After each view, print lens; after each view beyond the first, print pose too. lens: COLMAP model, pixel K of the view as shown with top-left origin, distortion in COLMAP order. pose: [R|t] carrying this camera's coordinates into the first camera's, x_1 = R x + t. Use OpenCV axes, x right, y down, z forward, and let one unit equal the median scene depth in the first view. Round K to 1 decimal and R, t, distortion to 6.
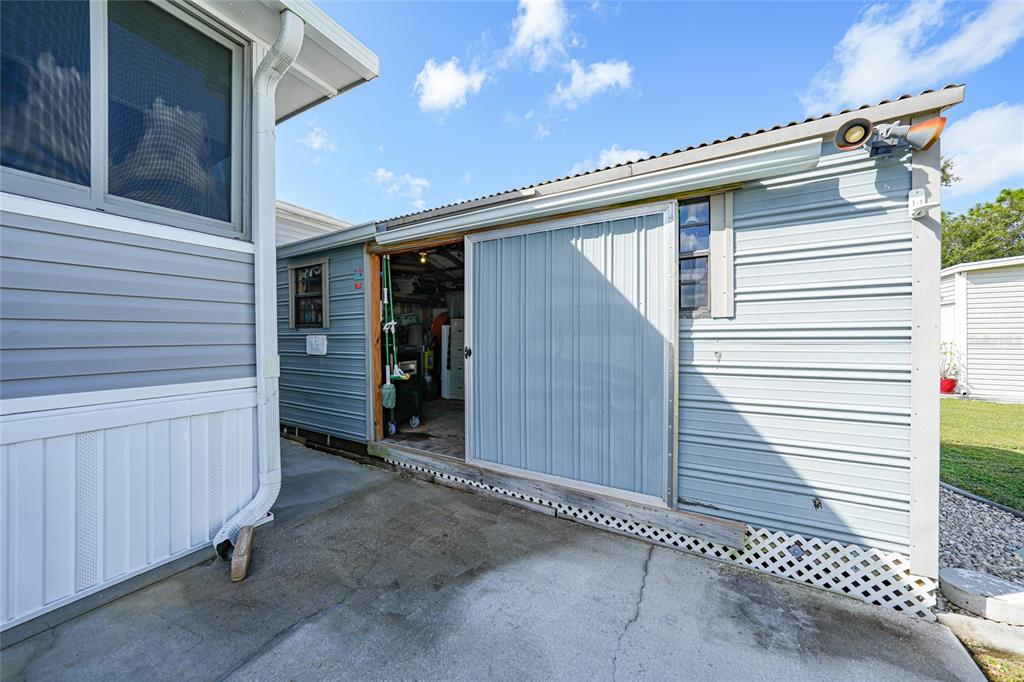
lens RADIAL K [[357.7, 0, 512.0], [0, 357.7, 341.0], [0, 0, 1]] dist [-0.015037, 0.000189]
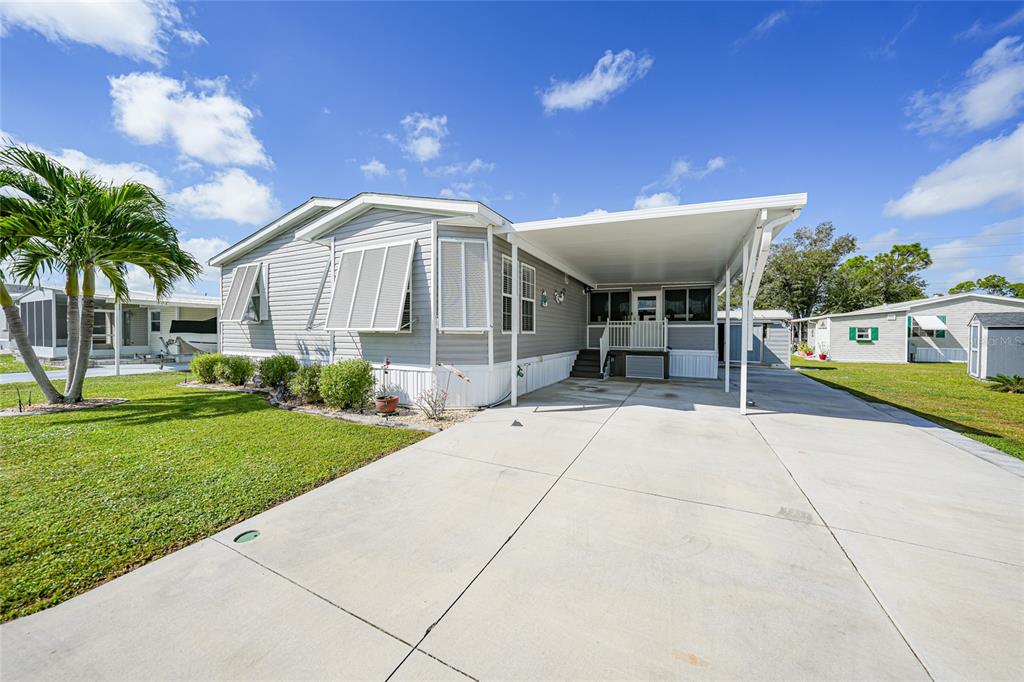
lens RADIAL K [[357.7, 0, 512.0], [0, 357.7, 341.0], [0, 0, 1]] dist [-0.015037, 0.000189]
pose [[0.998099, 0.002355, 0.061591, -5.563709], [-0.002567, 0.999991, 0.003366, -0.022372], [-0.061582, -0.003518, 0.998096, -6.510498]]
